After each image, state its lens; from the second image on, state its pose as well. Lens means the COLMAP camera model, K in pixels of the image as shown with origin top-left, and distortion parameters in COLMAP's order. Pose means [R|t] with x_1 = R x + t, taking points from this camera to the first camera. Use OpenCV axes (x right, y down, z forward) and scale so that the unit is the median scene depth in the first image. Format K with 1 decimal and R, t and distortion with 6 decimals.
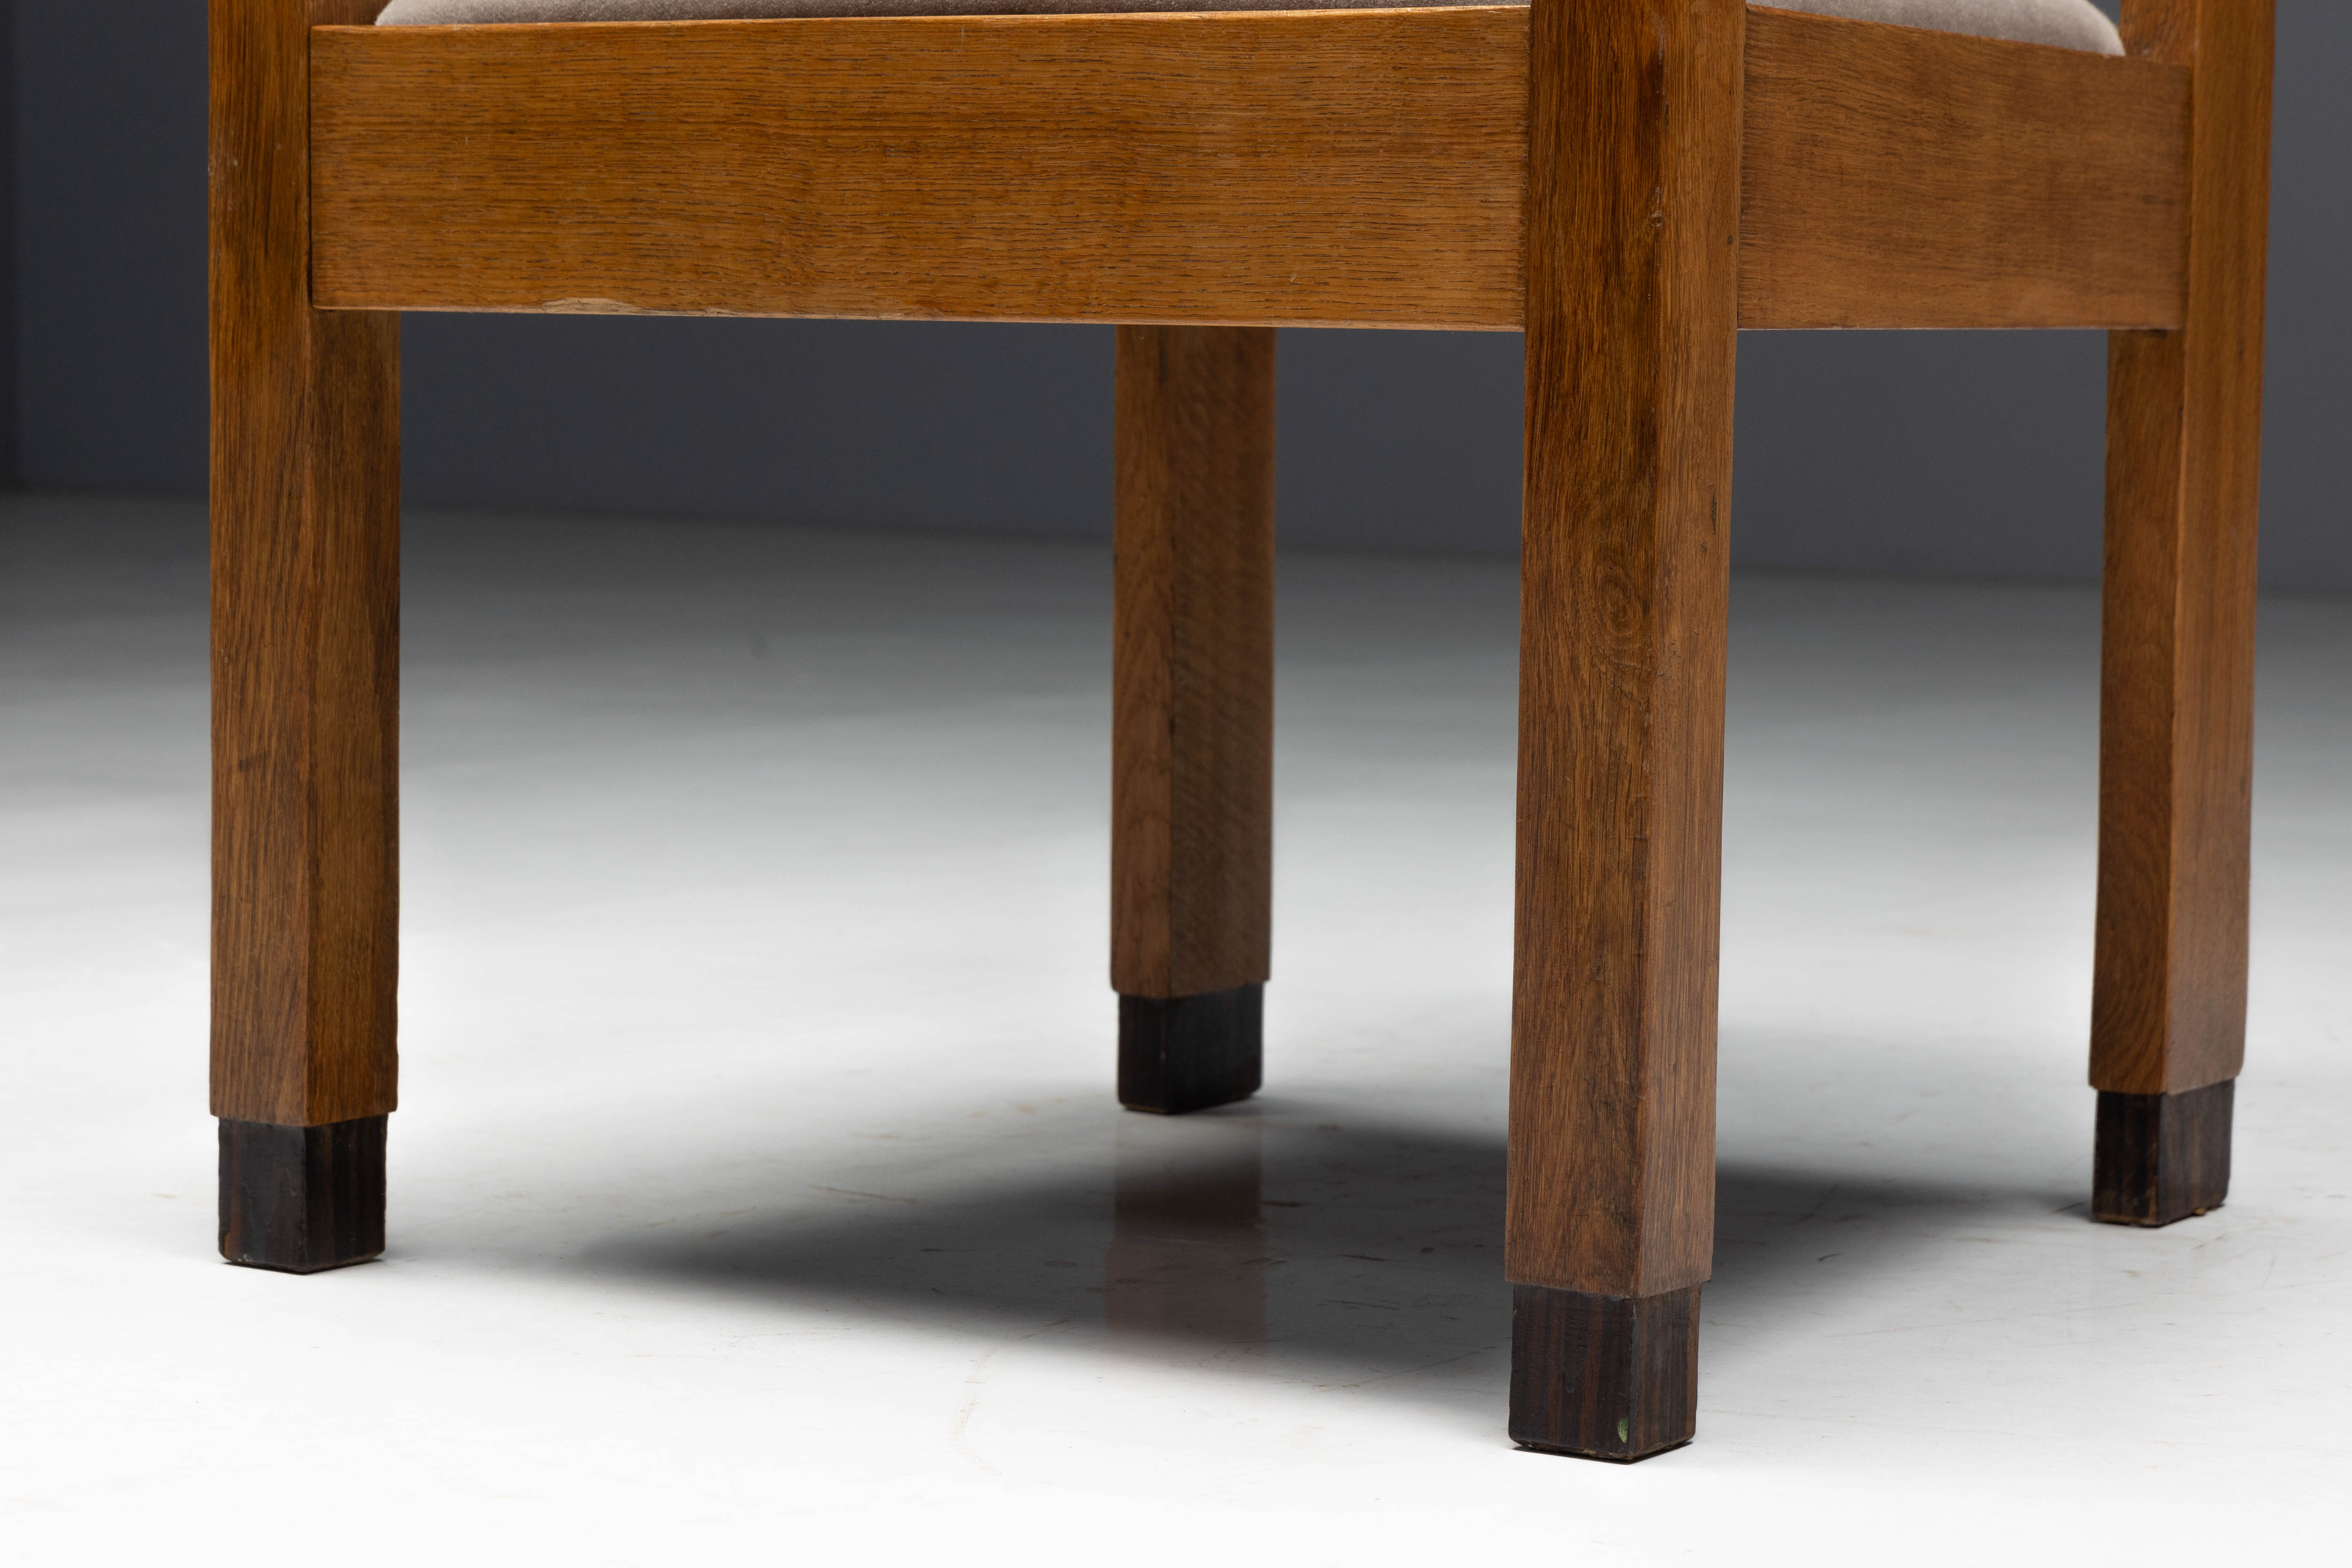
lens RADIAL K [[5698.2, 0, 1176.0], [0, 5698.2, 784.0], [0, 0, 1]] dist [0.004687, -0.029174]
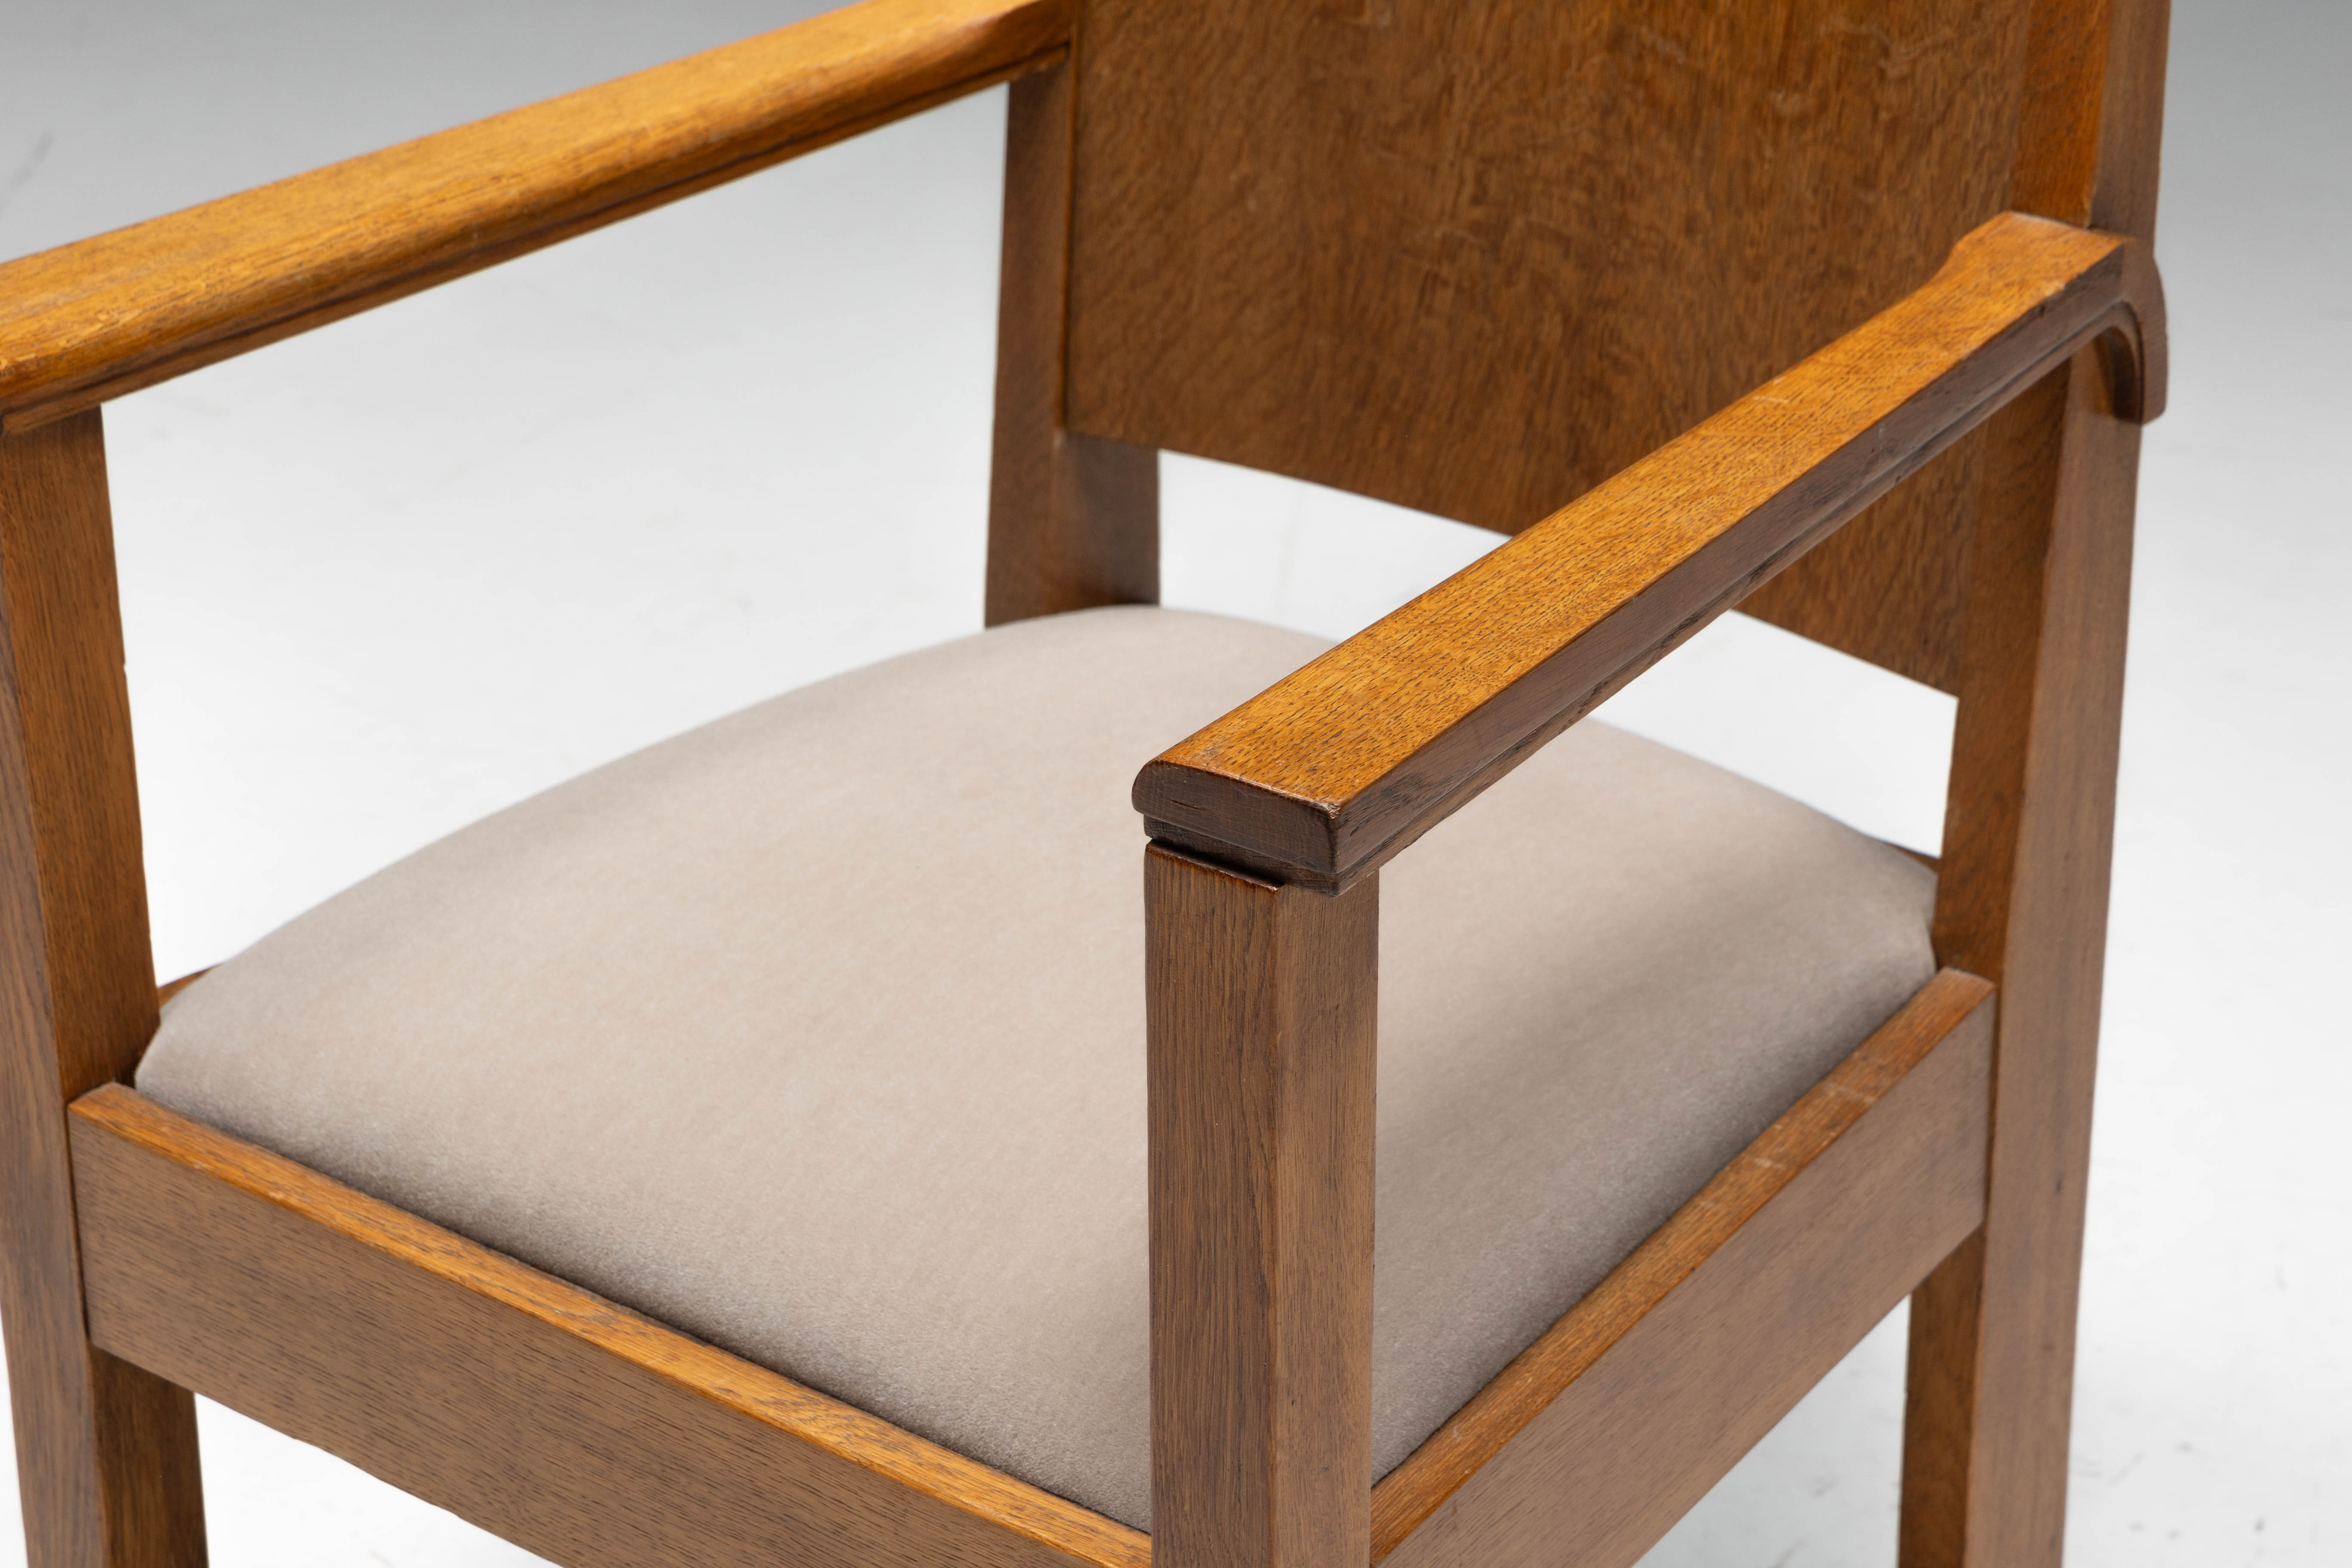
lens RADIAL K [[5807.7, 0, 1176.0], [0, 5807.7, 784.0], [0, 0, 1]] dist [-0.037144, 0.064606]
pose [[0.996233, 0.023664, -0.083420, 0.138624], [0.006931, 0.937233, 0.348635, -0.585585], [0.086434, -0.347900, 0.933539, 0.082527]]
